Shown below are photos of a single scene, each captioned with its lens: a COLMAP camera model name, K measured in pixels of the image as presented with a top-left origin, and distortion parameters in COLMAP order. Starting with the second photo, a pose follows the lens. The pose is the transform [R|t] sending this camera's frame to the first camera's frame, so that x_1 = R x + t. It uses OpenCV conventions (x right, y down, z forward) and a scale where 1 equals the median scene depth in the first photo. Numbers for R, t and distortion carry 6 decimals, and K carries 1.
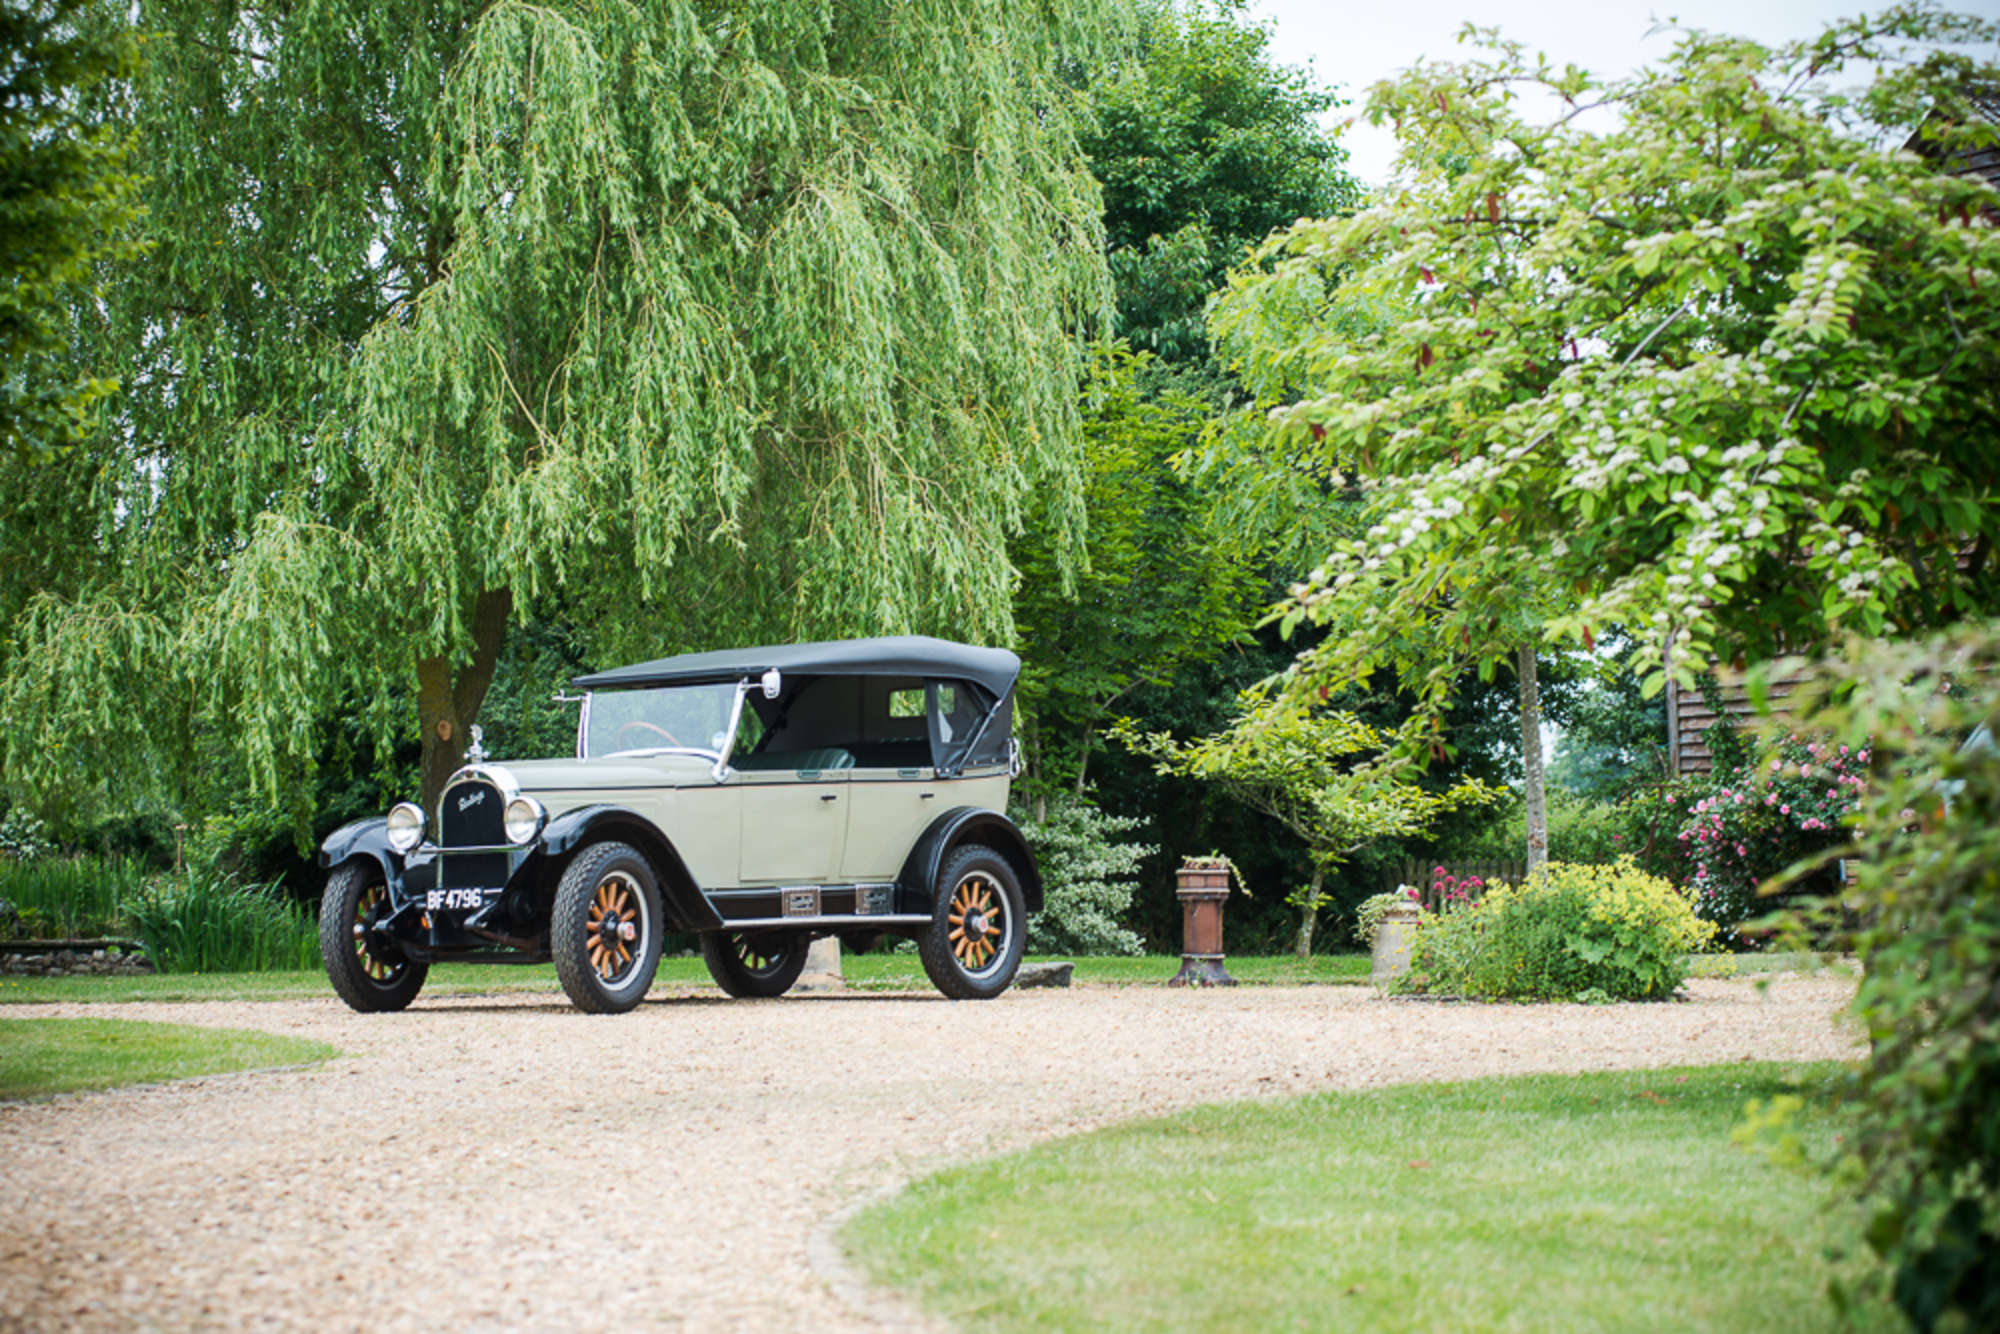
lens RADIAL K [[4715.6, 0, 997.7], [0, 4715.6, 671.7], [0, 0, 1]] dist [-0.122327, 0.000000]
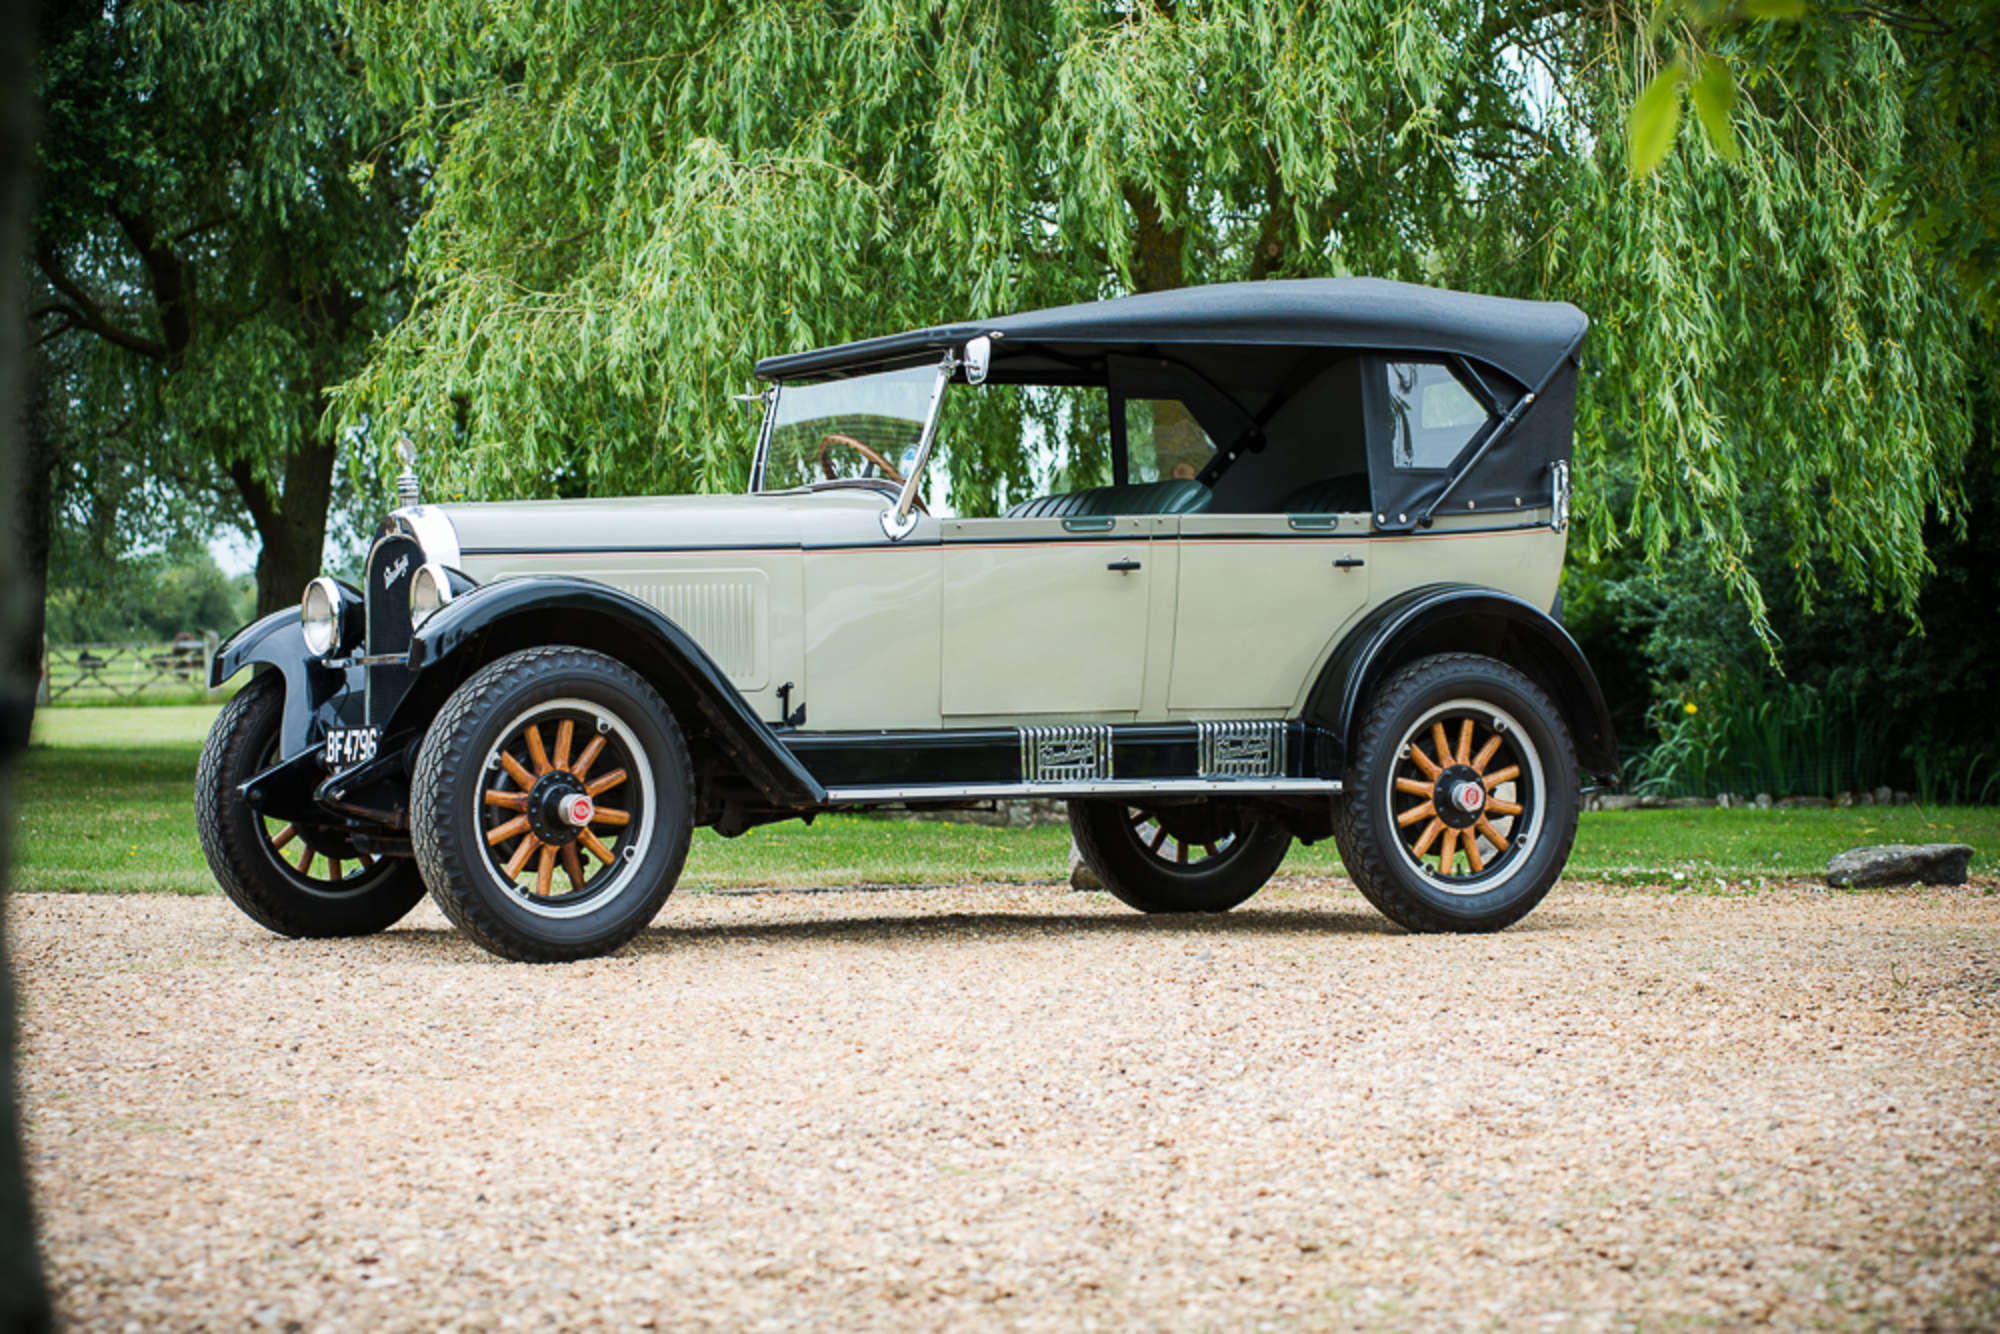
lens RADIAL K [[4715.6, 0, 1003.2], [0, 4715.6, 667.8], [0, 0, 1]] dist [-0.122327, 0.000000]
pose [[0.921135, 0.008325, -0.389153, 0.161255], [0.008867, 0.999063, 0.042362, 0.014647], [0.389141, -0.042472, 0.920198, 0.473960]]
